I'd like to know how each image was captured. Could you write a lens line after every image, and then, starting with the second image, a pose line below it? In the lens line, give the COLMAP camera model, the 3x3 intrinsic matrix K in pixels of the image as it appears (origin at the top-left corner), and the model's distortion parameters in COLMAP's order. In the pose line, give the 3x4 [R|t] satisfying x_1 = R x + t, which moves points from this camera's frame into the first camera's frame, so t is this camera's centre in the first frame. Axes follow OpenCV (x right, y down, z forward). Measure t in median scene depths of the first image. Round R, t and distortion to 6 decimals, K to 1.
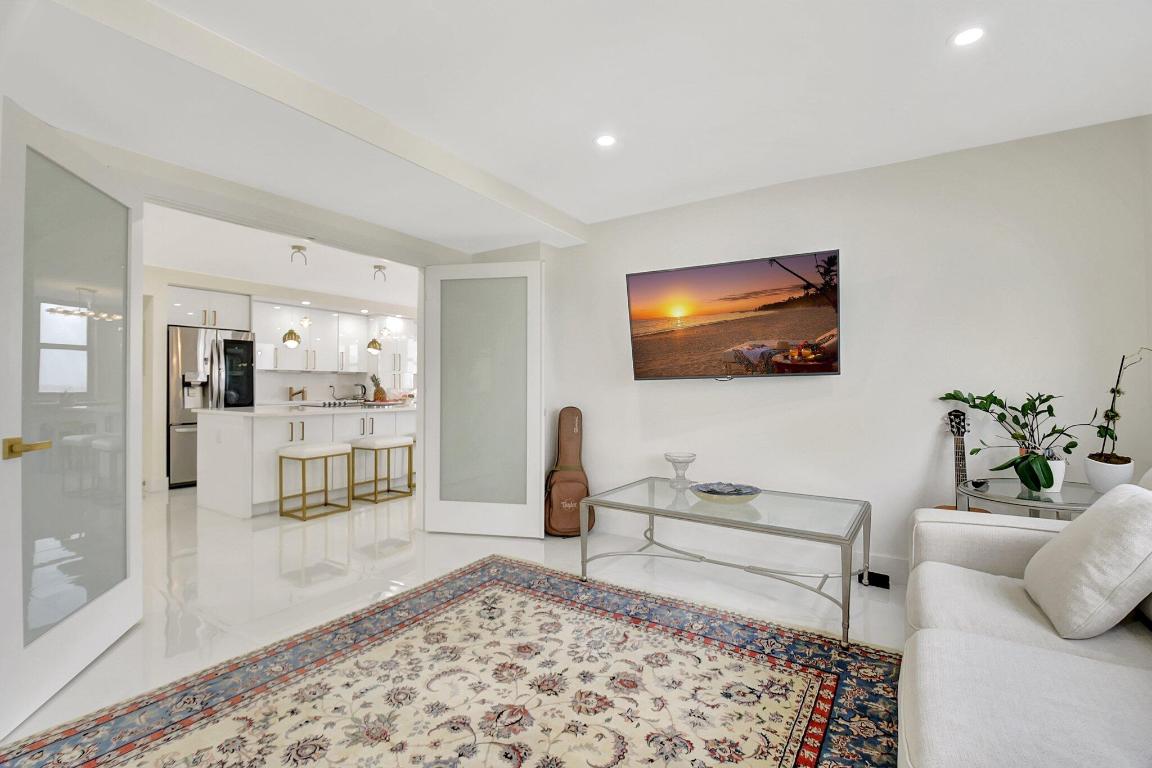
lens RADIAL K [[528.5, 0, 576.0], [0, 528.5, 384.0], [0, 0, 1]] dist [0.015055, -0.019731]
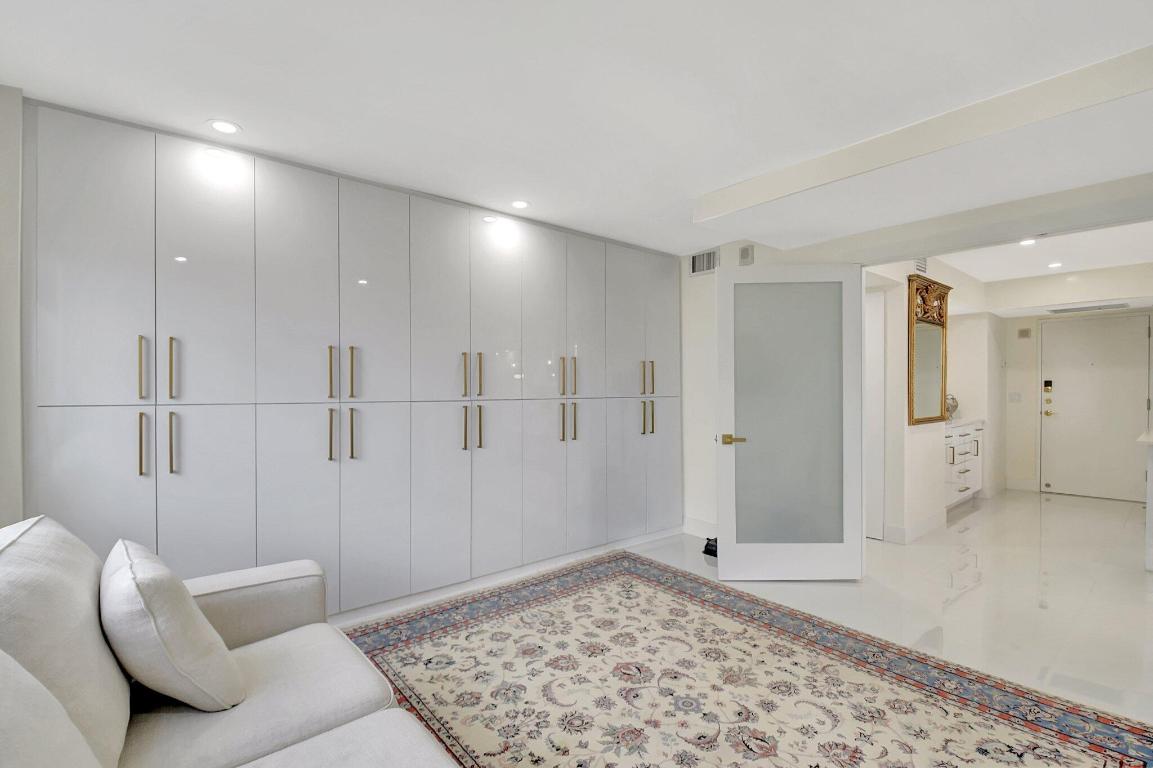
lens RADIAL K [[522.5, 0, 560.1], [0, 522.5, 389.0], [0, 0, 1]] dist [0.001803, -0.013061]
pose [[-0.314439, 0.010089, -0.949224, 0.659725], [0.007357, 0.999939, 0.008191, -0.060915], [0.949249, -0.004408, -0.314494, 0.649849]]
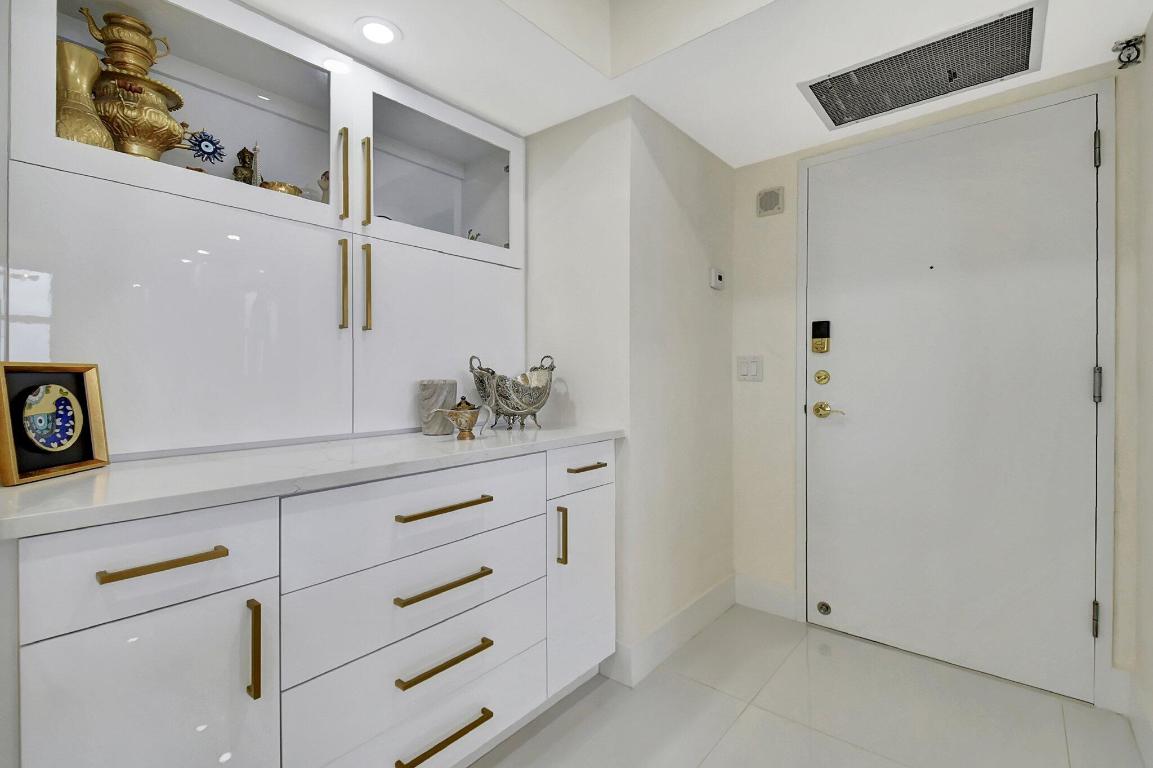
lens RADIAL K [[520.8, 0, 568.1], [0, 520.8, 377.2], [0, 0, 1]] dist [0.042149, -0.027318]
pose [[-0.134167, 0.002774, -0.990955, -1.259369], [0.002744, 0.999993, 0.002427, 0.022142], [0.990955, -0.002393, -0.134174, 1.666245]]
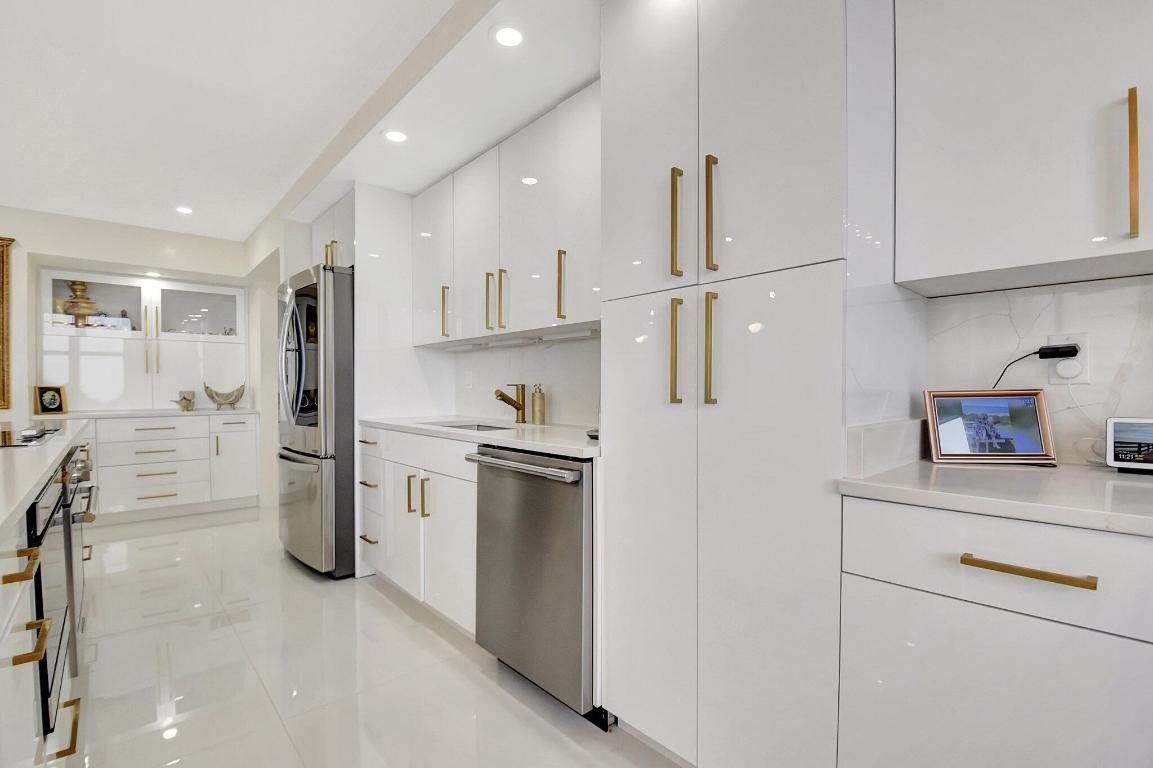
lens RADIAL K [[506.8, 0, 577.2], [0, 506.8, 400.9], [0, 0, 1]] dist [0.014794, -0.027394]
pose [[-0.251657, 0.021505, -0.967578, -0.561282], [0.000657, 0.999757, 0.022049, 0.024690], [0.967816, 0.004914, -0.251610, 3.115254]]
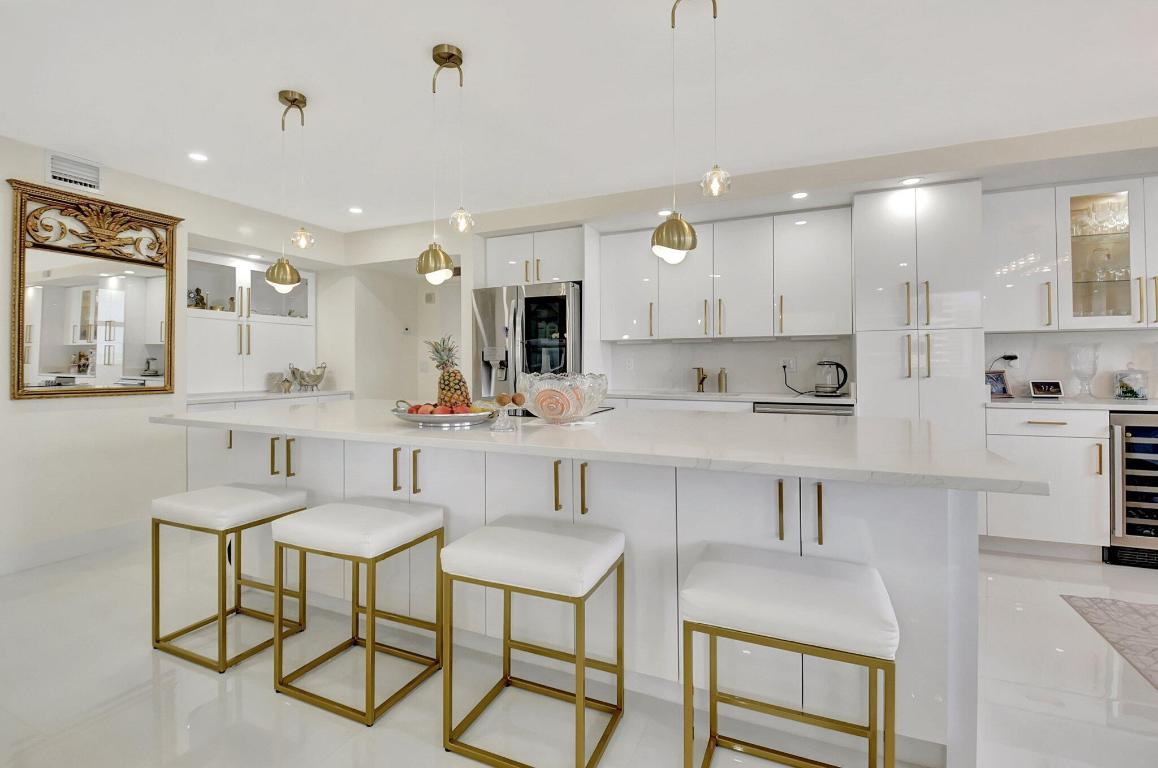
lens RADIAL K [[519.2, 0, 571.3], [0, 519.2, 363.4], [0, 0, 1]] dist [0.018058, -0.024337]
pose [[0.154327, -0.004556, -0.988009, 0.011954], [0.003410, 0.999986, -0.004079, 0.006649], [0.988014, -0.002739, 0.154340, 2.133231]]
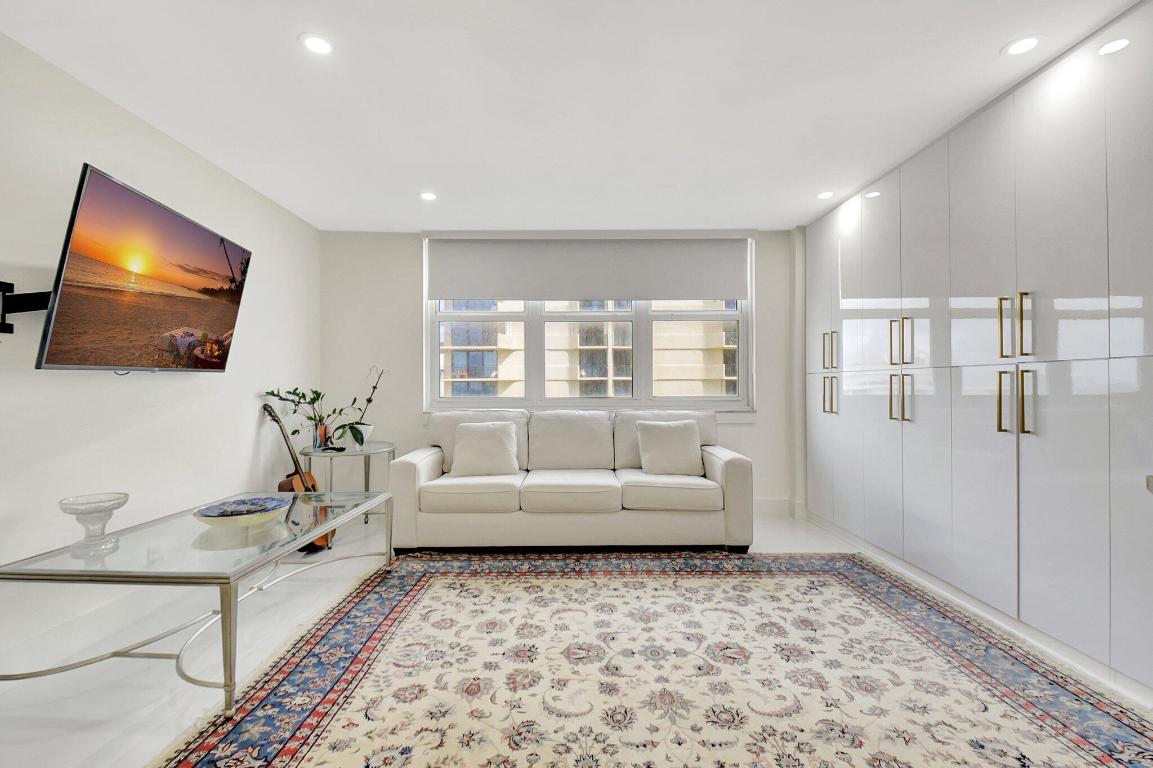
lens RADIAL K [[506.8, 0, 569.1], [0, 506.8, 375.9], [0, 0, 1]] dist [0.013041, -0.014028]
pose [[-0.550059, 0.026803, 0.834695, -0.743974], [0.005605, 0.999581, -0.028404, 0.020343], [-0.835107, -0.010945, -0.549979, 1.128607]]
